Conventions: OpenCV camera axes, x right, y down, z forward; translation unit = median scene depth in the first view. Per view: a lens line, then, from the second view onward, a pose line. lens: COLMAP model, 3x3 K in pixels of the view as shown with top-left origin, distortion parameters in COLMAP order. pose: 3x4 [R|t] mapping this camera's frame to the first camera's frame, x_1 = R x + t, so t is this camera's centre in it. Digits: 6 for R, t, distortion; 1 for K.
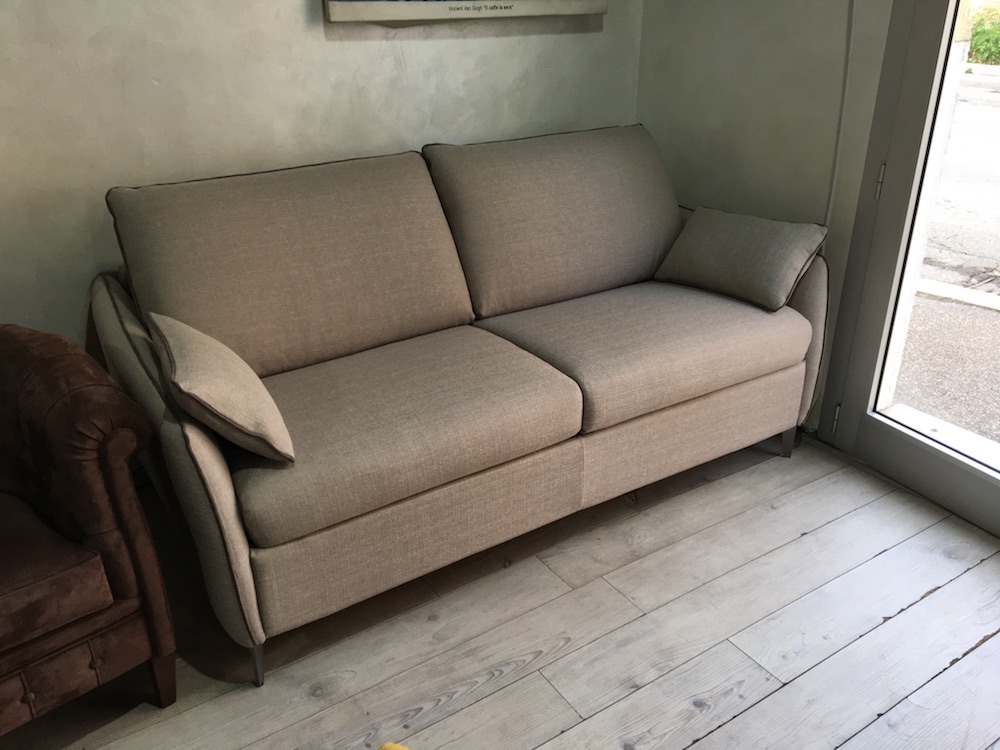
lens RADIAL K [[846.3, 0, 500.0], [0, 846.3, 375.0], [0, 0, 1]] dist [0.082445, -0.103376]
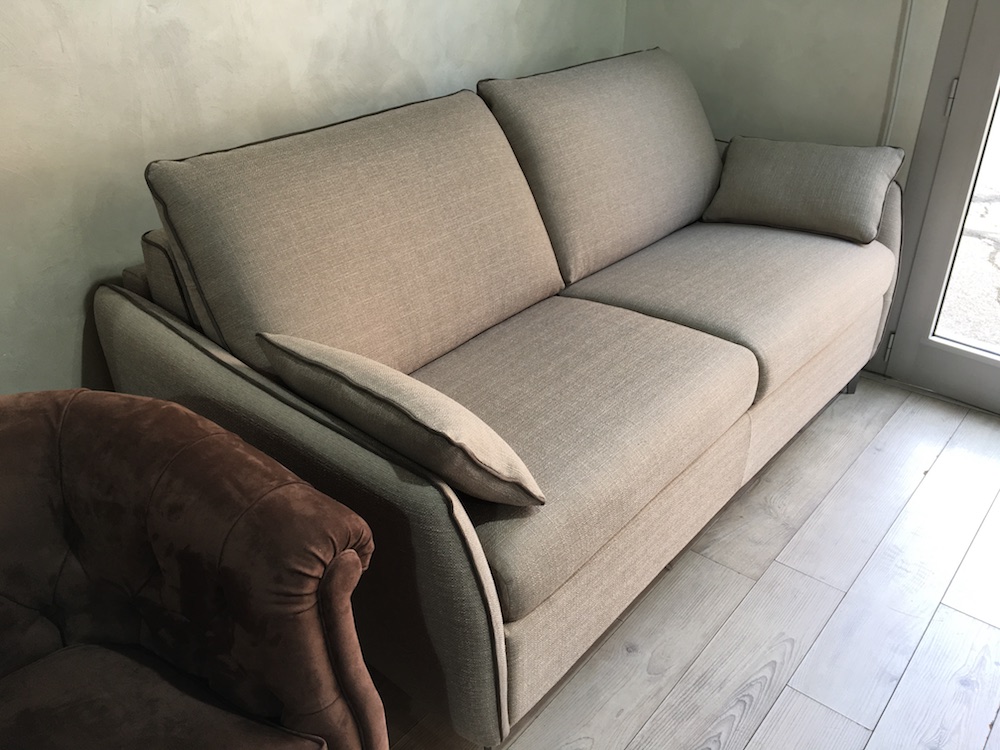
lens RADIAL K [[846.3, 0, 500.0], [0, 846.3, 375.0], [0, 0, 1]] dist [0.082445, -0.103376]
pose [[0.954631, -0.137987, 0.263892, -0.333769], [0.120197, 0.989317, 0.082494, -0.058727], [-0.272456, -0.047032, 0.961018, 0.201130]]
